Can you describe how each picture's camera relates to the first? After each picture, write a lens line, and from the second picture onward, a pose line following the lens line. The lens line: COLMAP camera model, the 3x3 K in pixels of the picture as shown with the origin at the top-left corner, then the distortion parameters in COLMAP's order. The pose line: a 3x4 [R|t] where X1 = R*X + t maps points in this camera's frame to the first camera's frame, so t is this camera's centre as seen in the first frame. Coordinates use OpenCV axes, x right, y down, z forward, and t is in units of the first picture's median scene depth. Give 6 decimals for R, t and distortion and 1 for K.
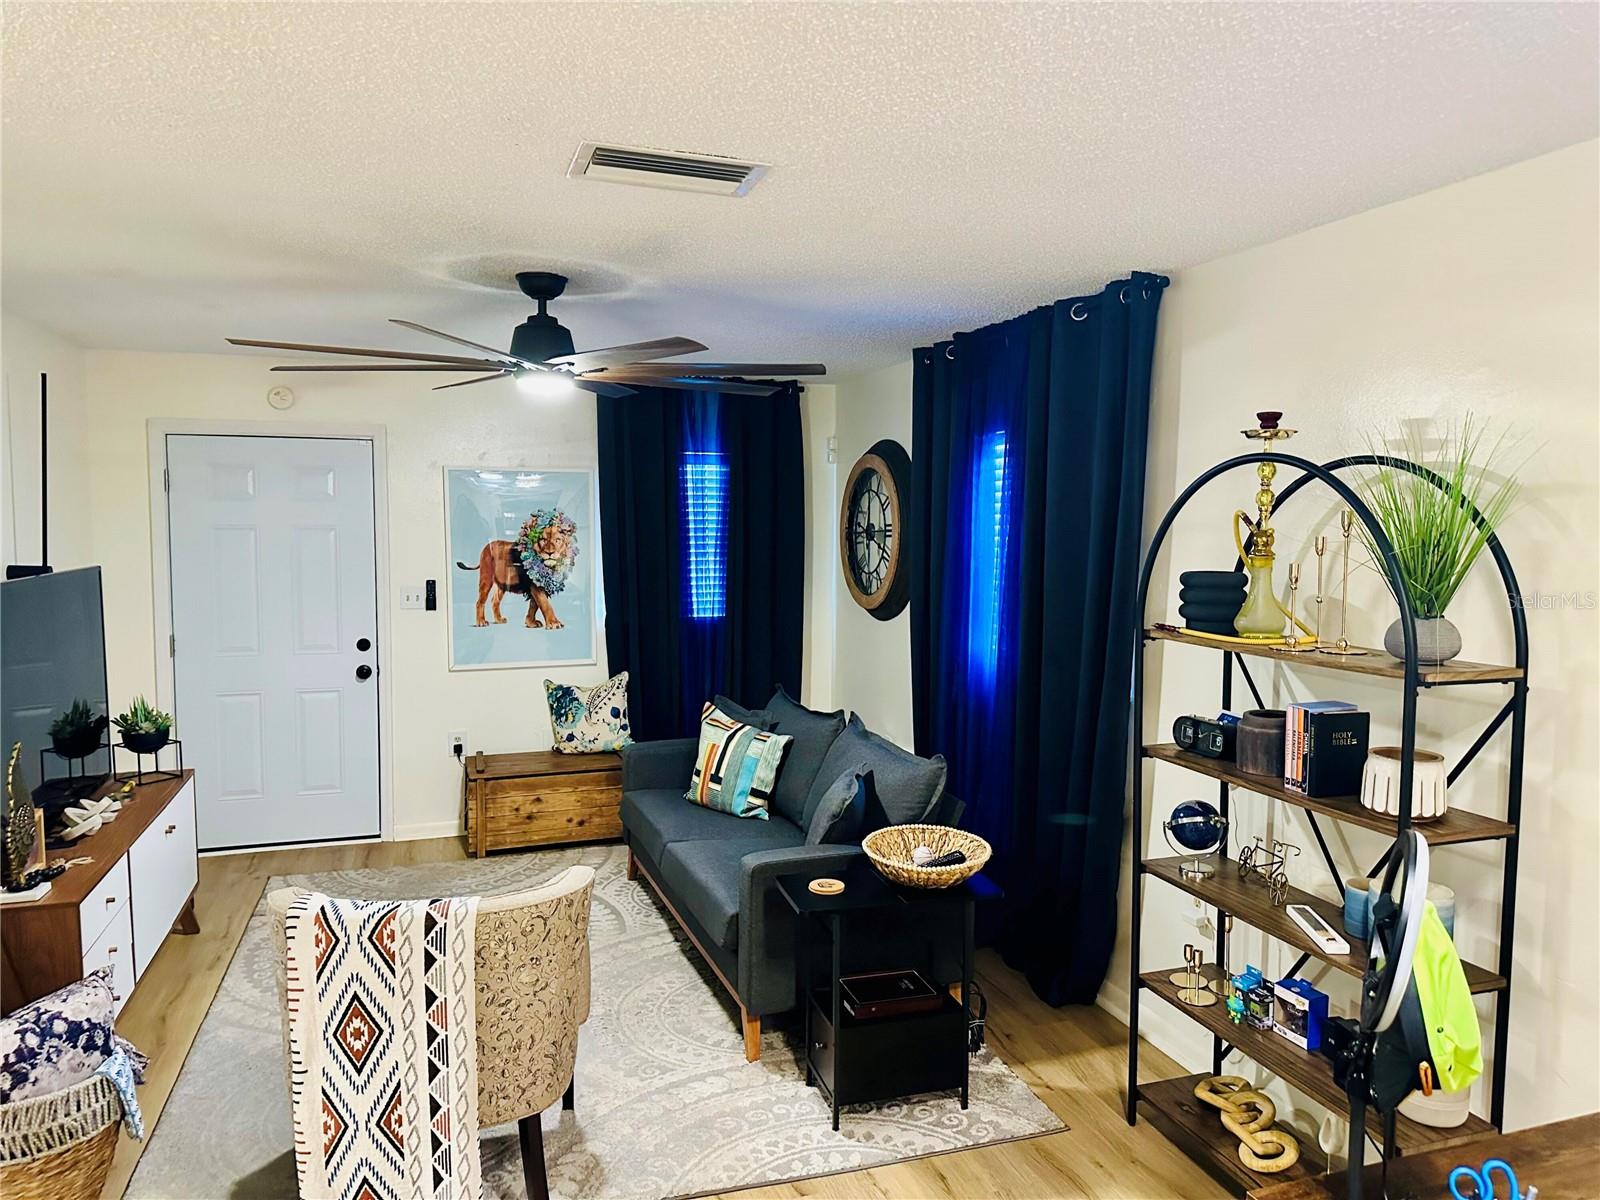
lens RADIAL K [[1119.7, 0, 814.1], [0, 1119.7, 593.8], [0, 0, 1]] dist [0.048290, -0.069210]
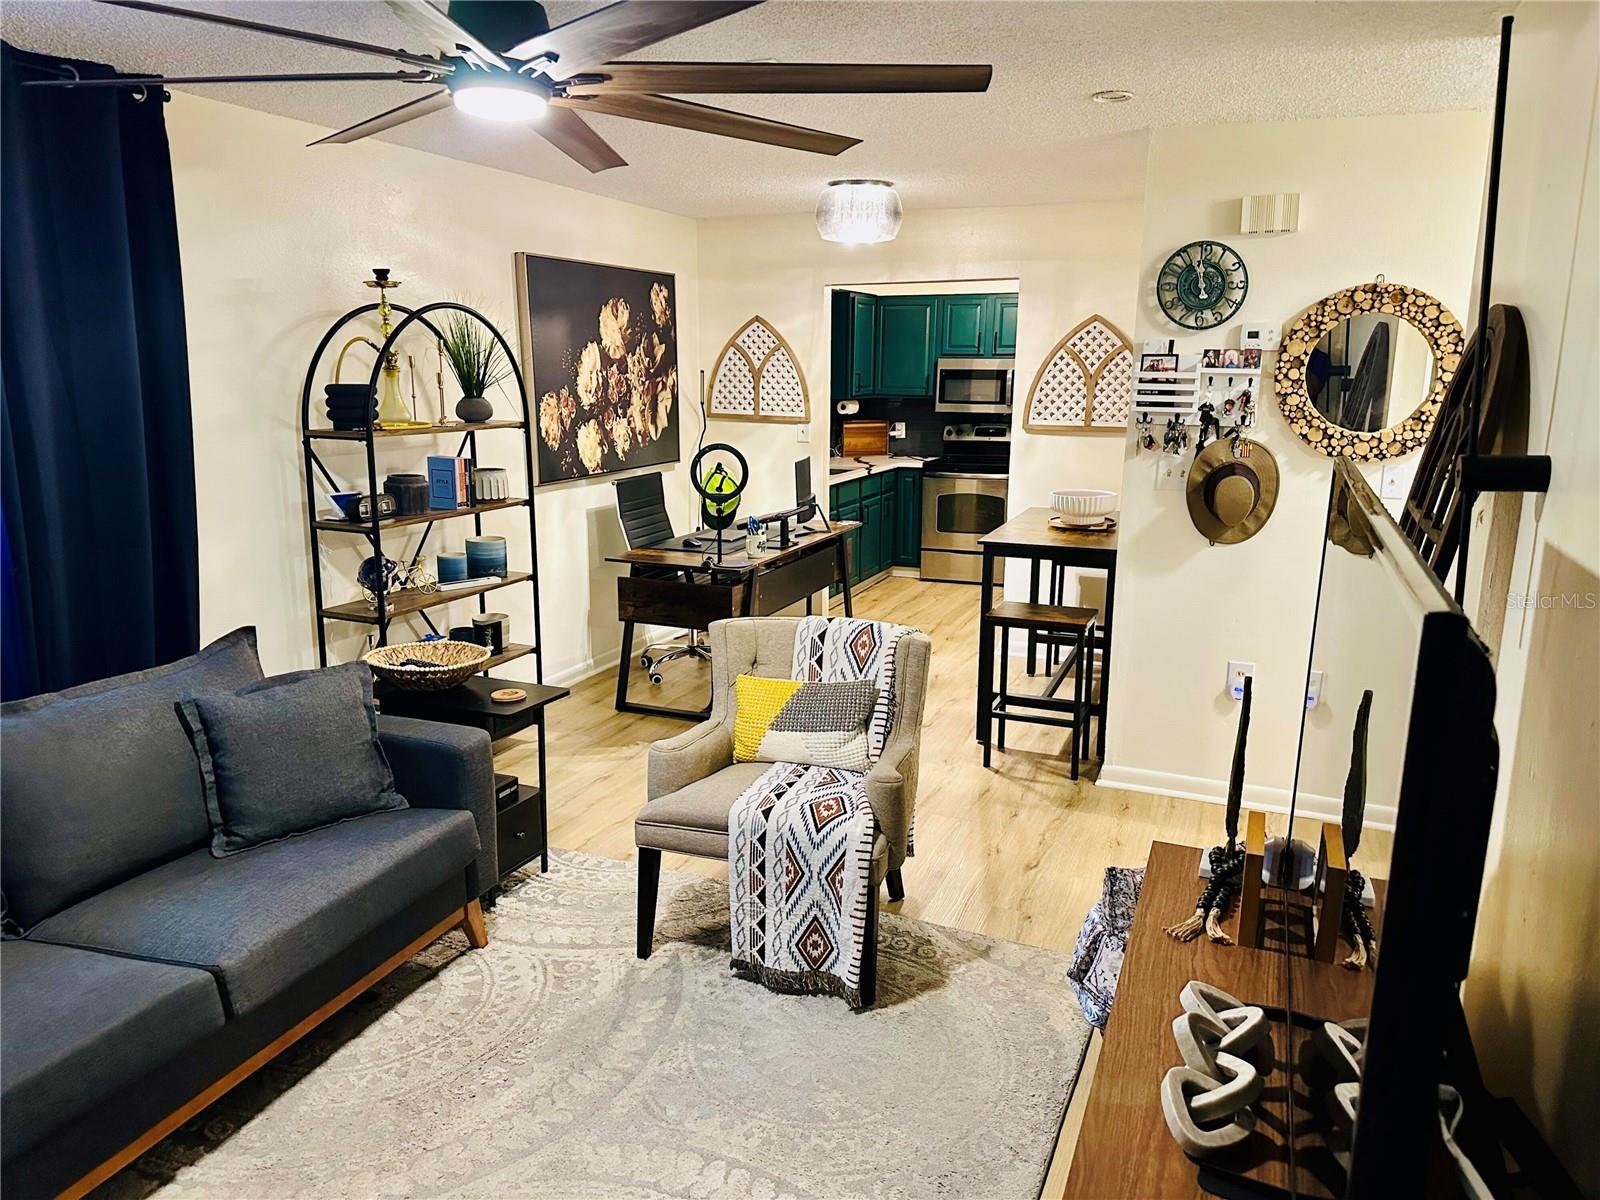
lens RADIAL K [[1119.7, 0, 796.8], [0, 1119.7, 591.4], [0, 0, 1]] dist [0.048290, -0.069210]
pose [[-0.751215, -0.142209, 0.644556, -0.772529], [0.033311, 0.967103, 0.252196, -0.085075], [-0.659216, 0.210925, -0.721765, 1.387314]]
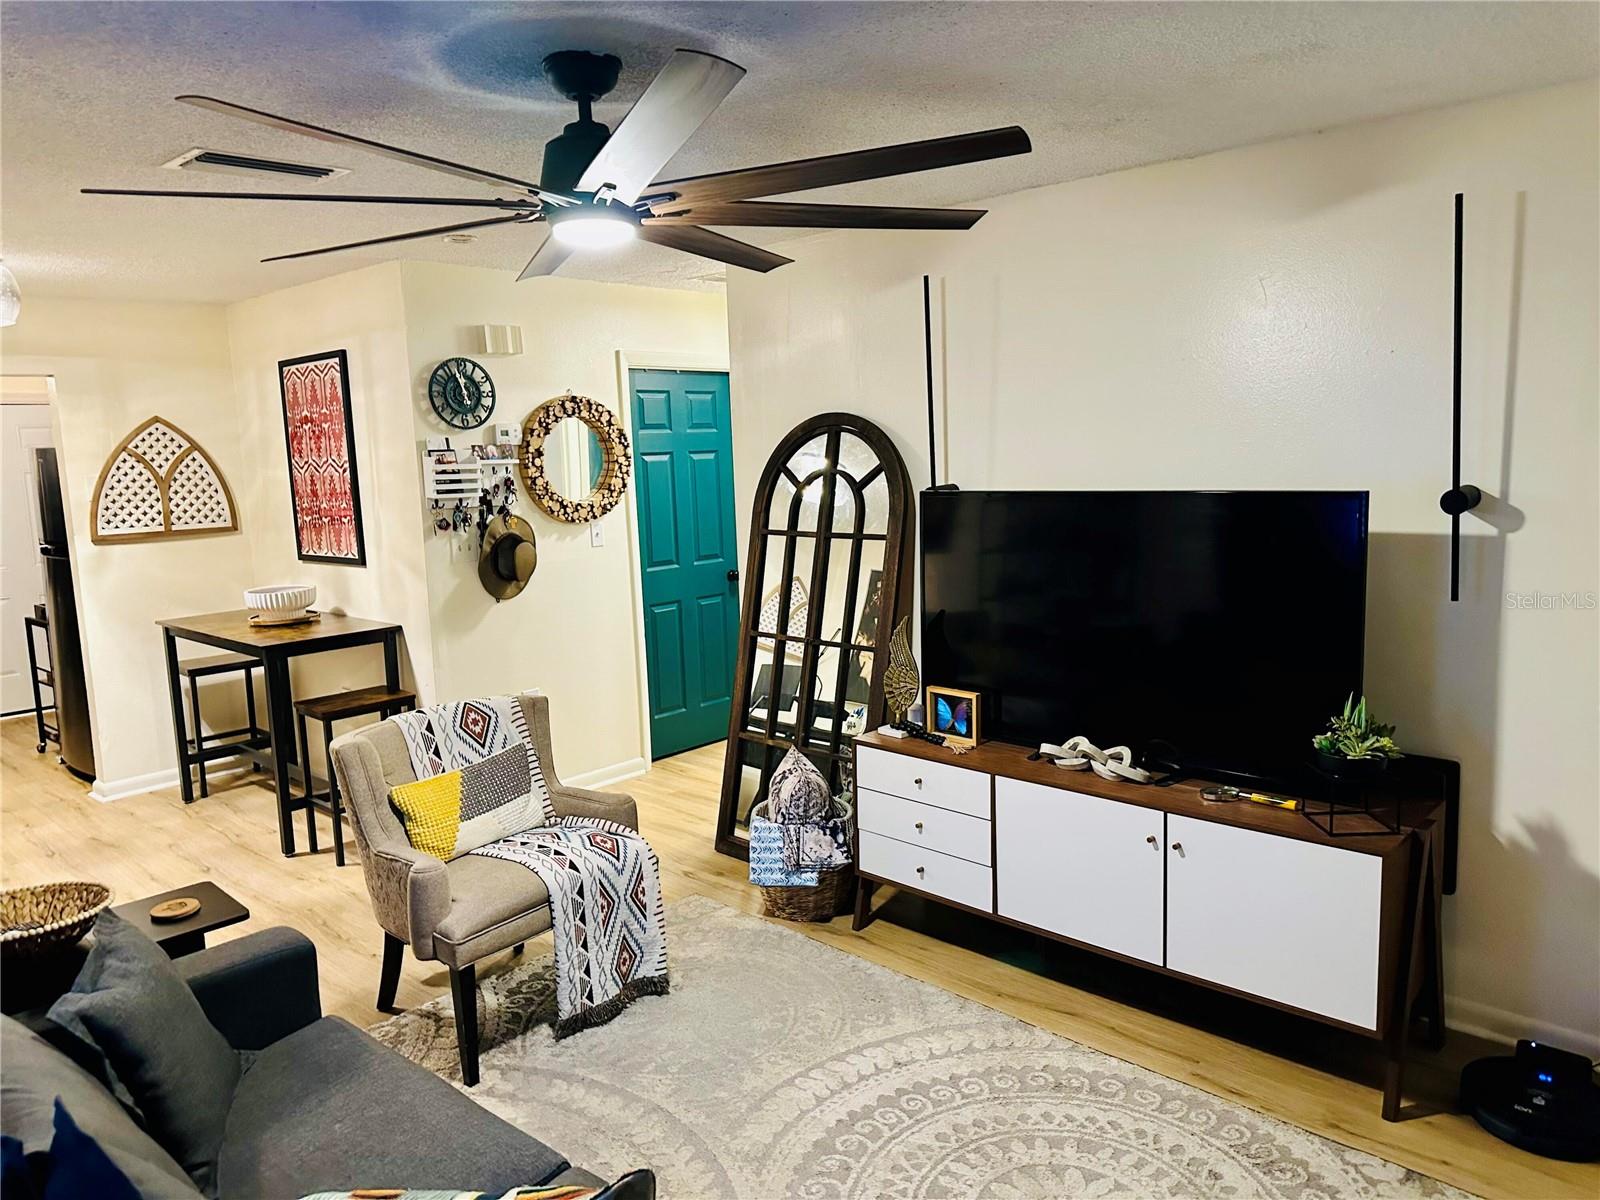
lens RADIAL K [[1119.7, 0, 808.7], [0, 1119.7, 596.3], [0, 0, 1]] dist [0.048290, -0.069210]
pose [[-0.877692, 0.088686, -0.470947, -0.020719], [-0.004412, 0.981190, 0.192993, -0.106924], [0.479205, 0.171466, -0.860792, 1.663536]]
